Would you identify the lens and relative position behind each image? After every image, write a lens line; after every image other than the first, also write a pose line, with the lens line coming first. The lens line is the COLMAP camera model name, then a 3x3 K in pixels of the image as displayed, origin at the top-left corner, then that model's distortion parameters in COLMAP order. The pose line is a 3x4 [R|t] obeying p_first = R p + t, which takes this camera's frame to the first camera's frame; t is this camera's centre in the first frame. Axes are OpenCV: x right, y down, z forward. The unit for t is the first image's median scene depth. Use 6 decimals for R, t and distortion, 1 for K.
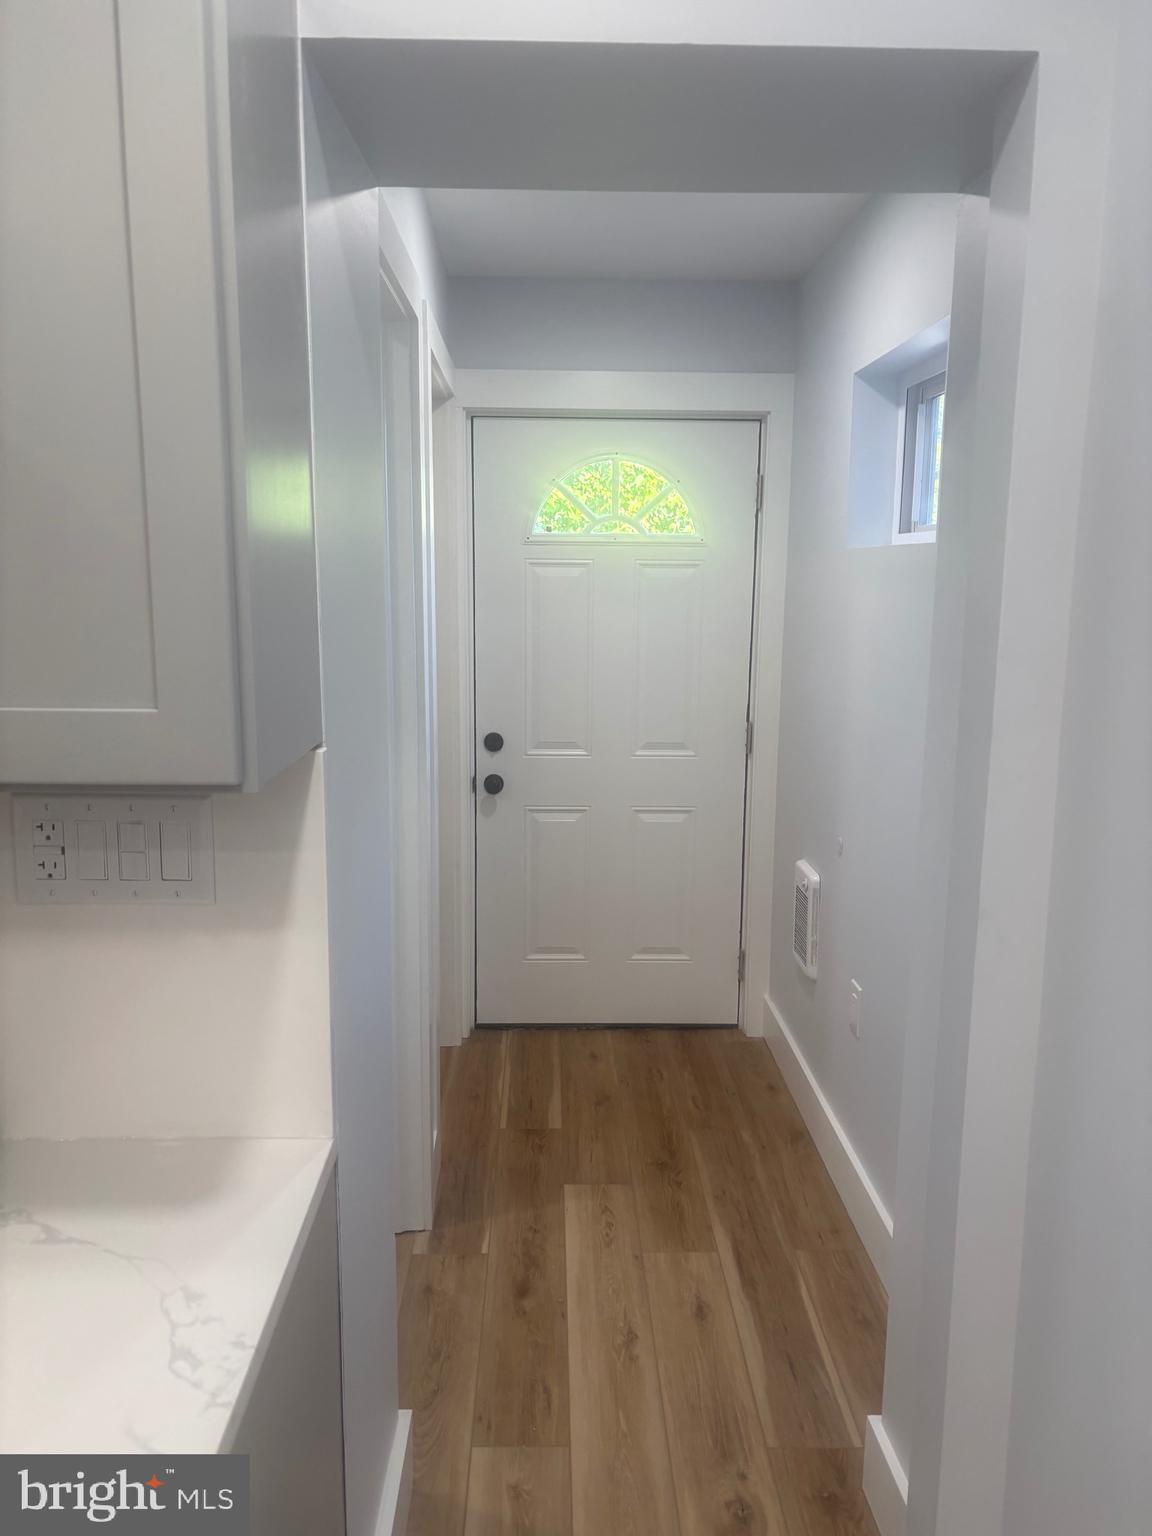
lens RADIAL K [[1159.5, 0, 572.8], [0, 1159.5, 766.3], [0, 0, 1]] dist [0.032981, -0.045950]
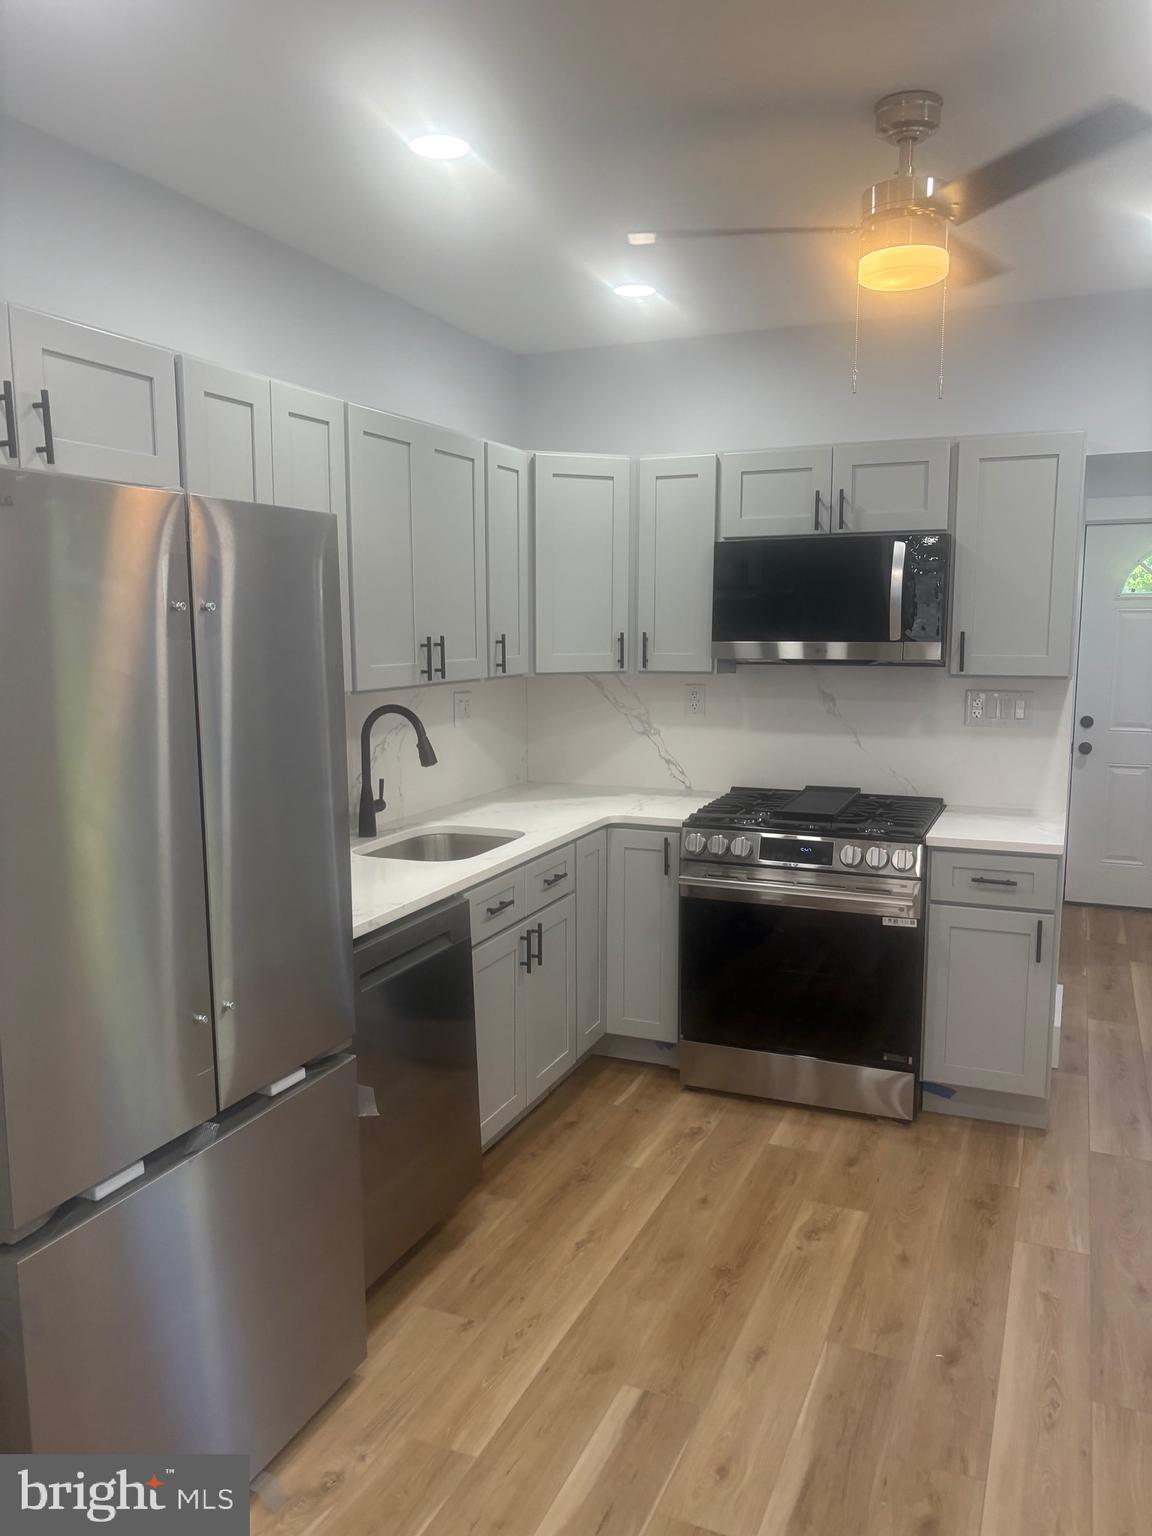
lens RADIAL K [[1159.5, 0, 576.4], [0, 1159.5, 779.8], [0, 0, 1]] dist [0.032981, -0.045950]
pose [[0.910150, 0.046203, -0.411695, -0.046806], [-0.058067, 0.998179, -0.016349, 0.135075], [0.410190, 0.038786, 0.911175, -0.808862]]
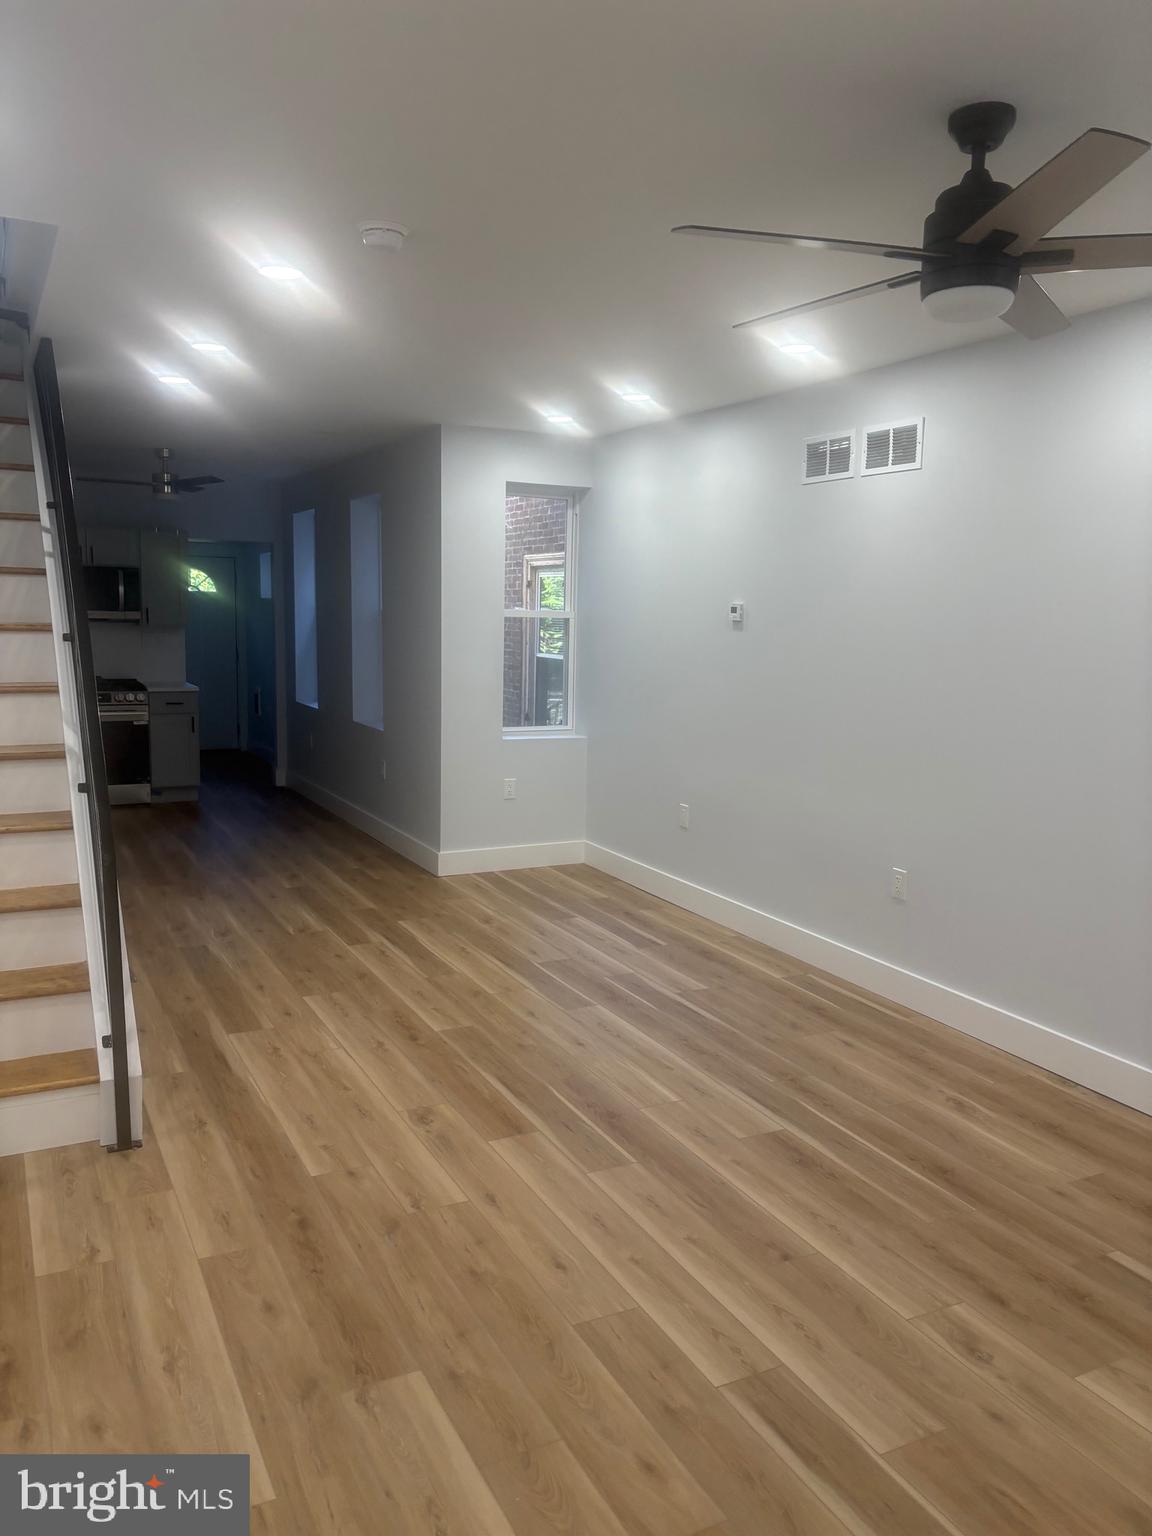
lens RADIAL K [[1159.5, 0, 563.5], [0, 1159.5, 776.7], [0, 0, 1]] dist [0.032981, -0.045950]
pose [[0.902150, -0.050437, 0.428465, -0.449053], [0.058005, 0.998306, -0.004615, 0.399806], [-0.427506, 0.029016, 0.903547, -2.408324]]
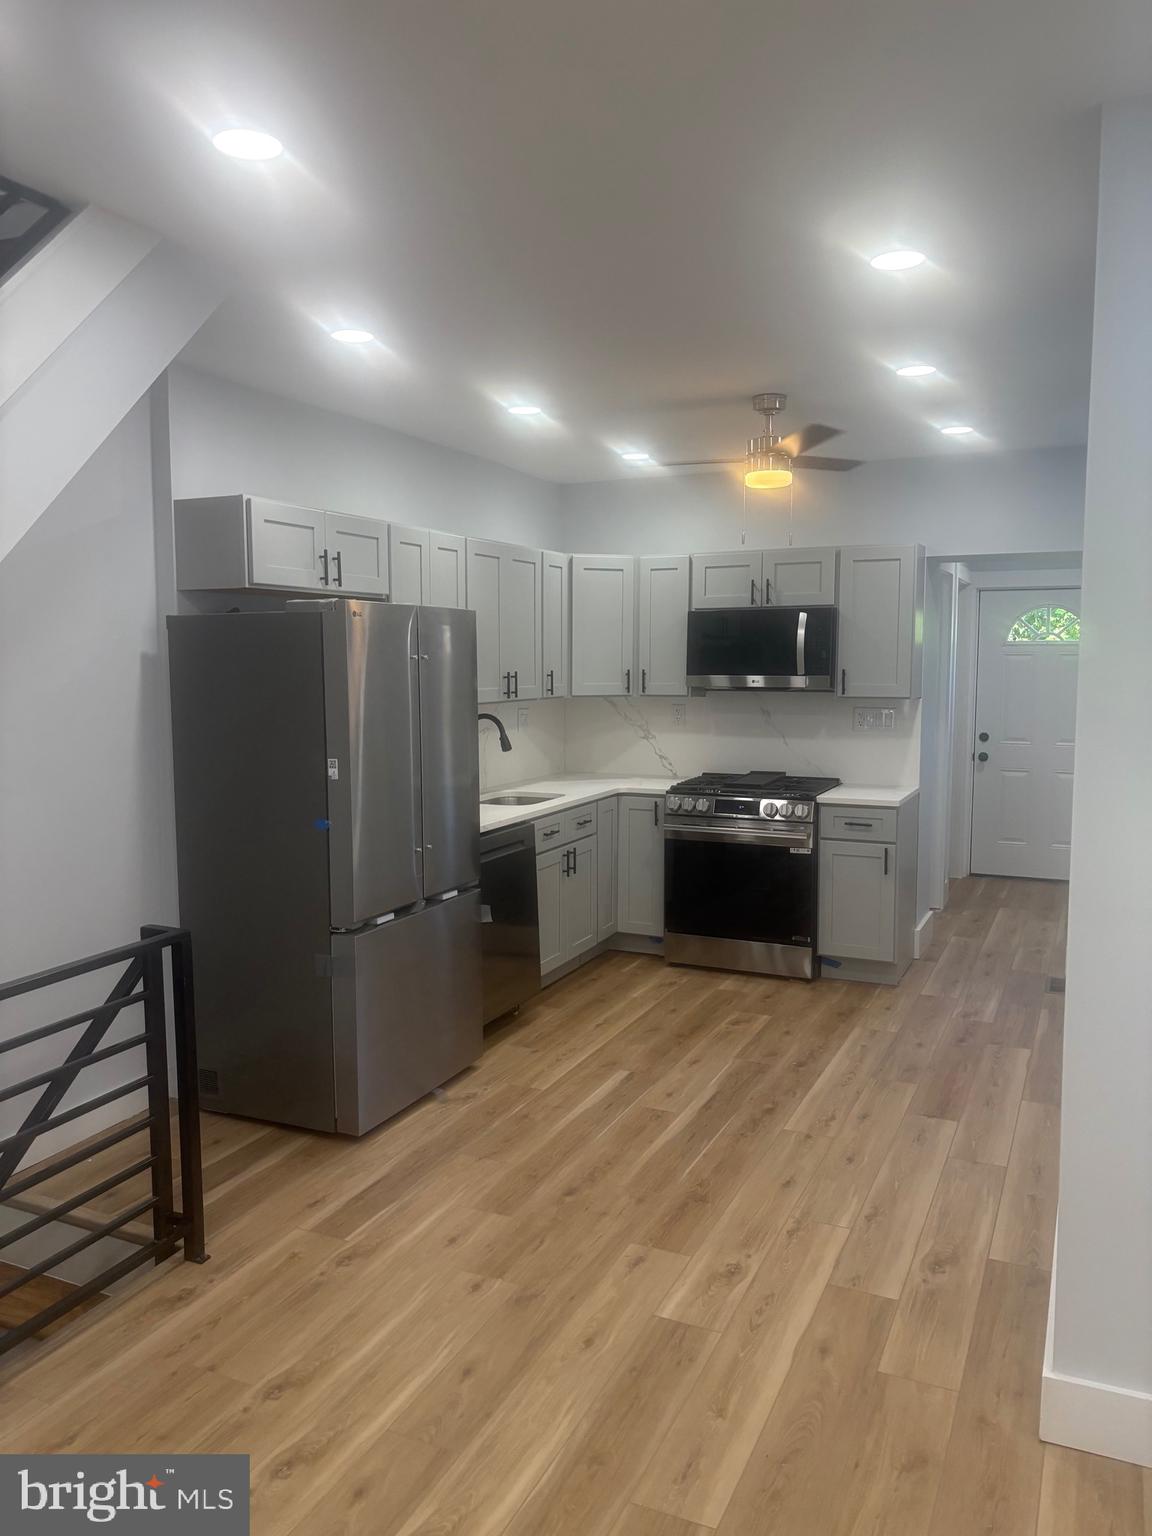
lens RADIAL K [[1159.5, 0, 564.0], [0, 1159.5, 772.8], [0, 0, 1]] dist [0.032981, -0.045950]
pose [[0.895460, 0.033425, -0.443885, 0.205241], [-0.063419, 0.996584, -0.052892, 0.220790], [0.440601, 0.075513, 0.894521, -1.337609]]
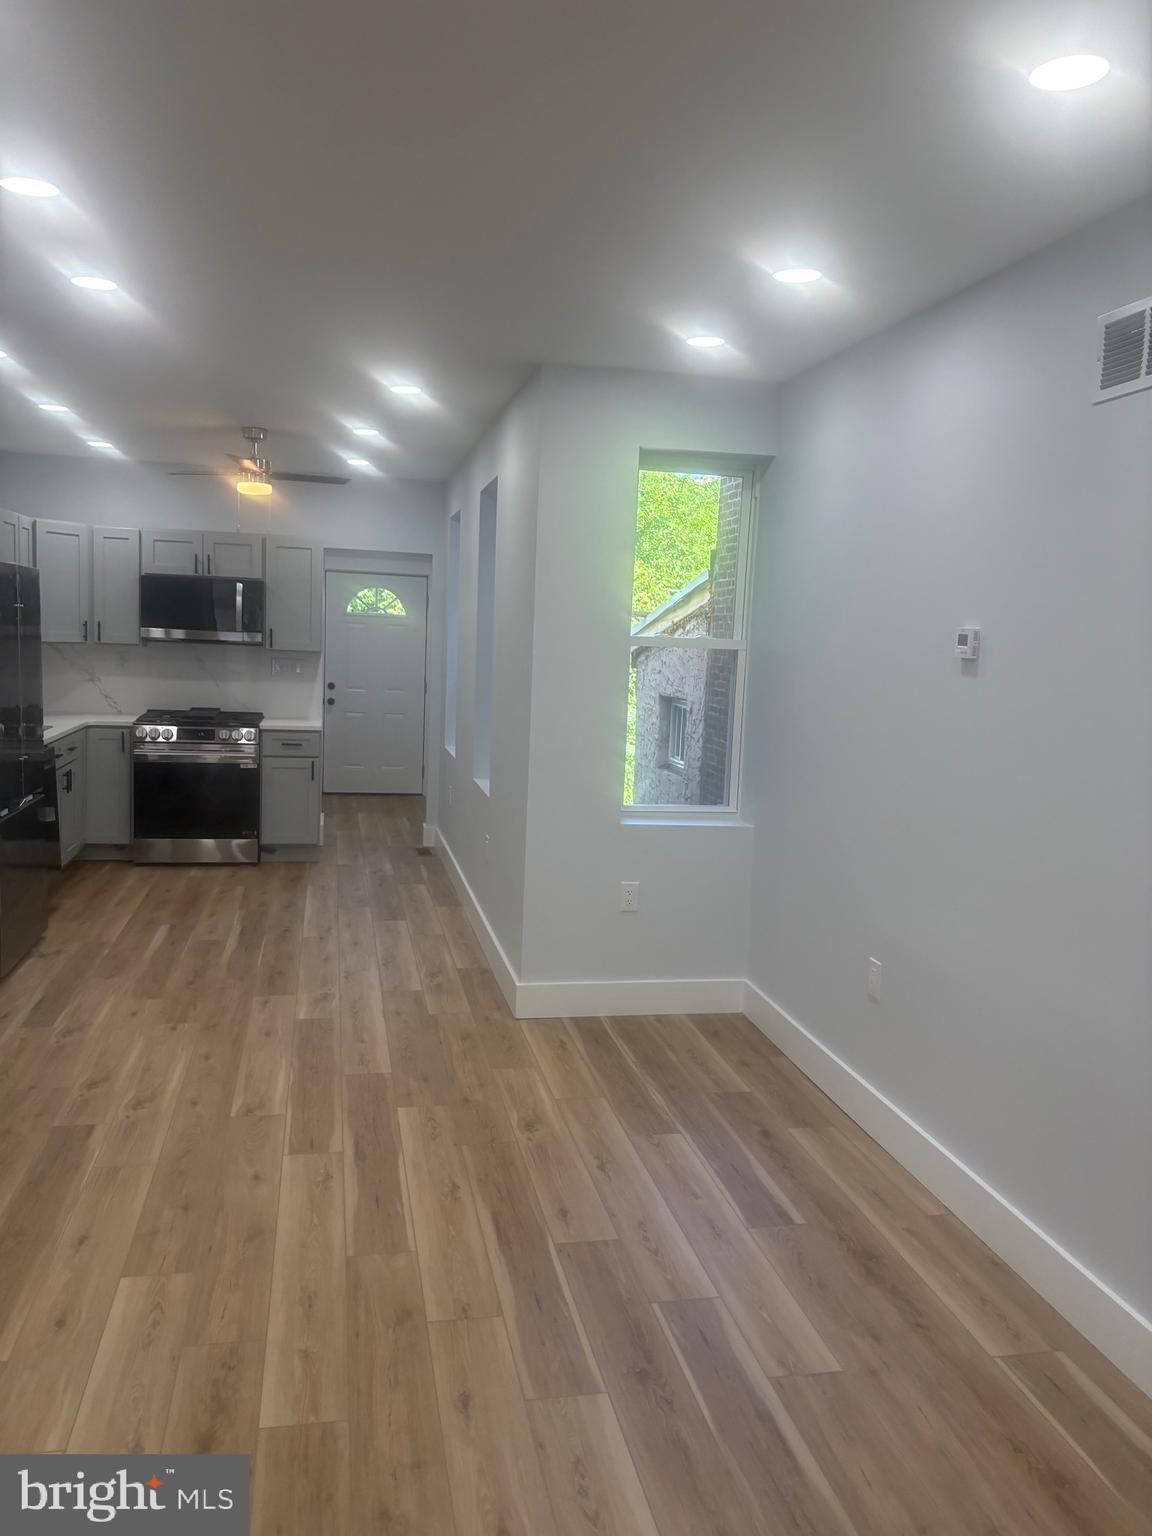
lens RADIAL K [[1159.5, 0, 571.3], [0, 1159.5, 778.0], [0, 0, 1]] dist [0.032981, -0.045950]
pose [[0.982804, 0.008979, 0.184433, -0.015765], [-0.001849, 0.999246, -0.038794, 0.322119], [-0.184642, 0.037786, 0.982079, -1.913877]]
